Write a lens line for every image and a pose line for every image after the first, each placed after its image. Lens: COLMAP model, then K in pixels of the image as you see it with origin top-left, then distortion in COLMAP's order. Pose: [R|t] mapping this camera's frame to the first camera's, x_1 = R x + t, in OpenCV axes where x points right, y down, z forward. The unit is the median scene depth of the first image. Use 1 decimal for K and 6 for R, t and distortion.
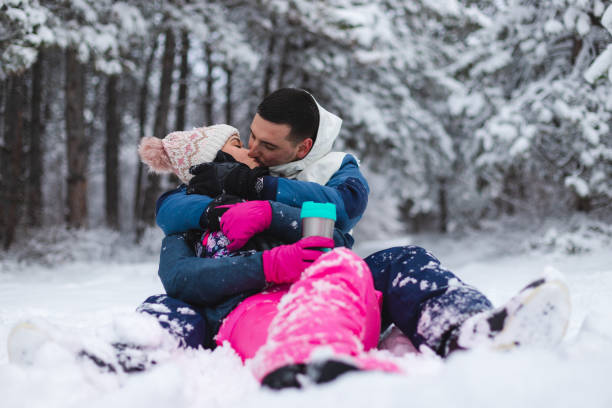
lens RADIAL K [[946.4, 0, 306.0], [0, 946.4, 204.0], [0, 0, 1]] dist [-0.002008, -0.031895]
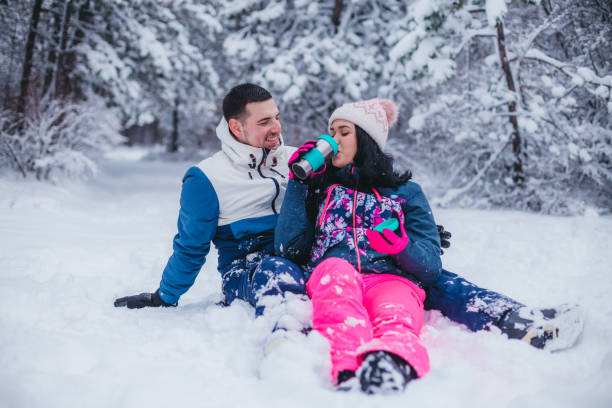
lens RADIAL K [[898.3, 0, 306.0], [0, 898.3, 204.0], [0, 0, 1]] dist [-0.140970, 0.119437]
pose [[0.940493, 0.054568, 0.335403, -0.108546], [-0.088245, 0.992380, 0.085993, -0.022604], [-0.328155, -0.110474, 0.938142, -0.027203]]
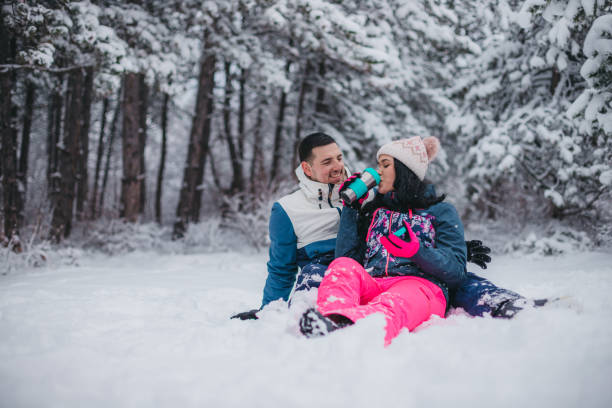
lens RADIAL K [[898.3, 0, 306.0], [0, 898.3, 204.0], [0, 0, 1]] dist [-0.140970, 0.119437]
pose [[0.999491, 0.027287, 0.016504, -0.040285], [-0.027377, 0.999611, 0.005247, -0.007934], [-0.016354, -0.005696, 0.999850, -0.104721]]
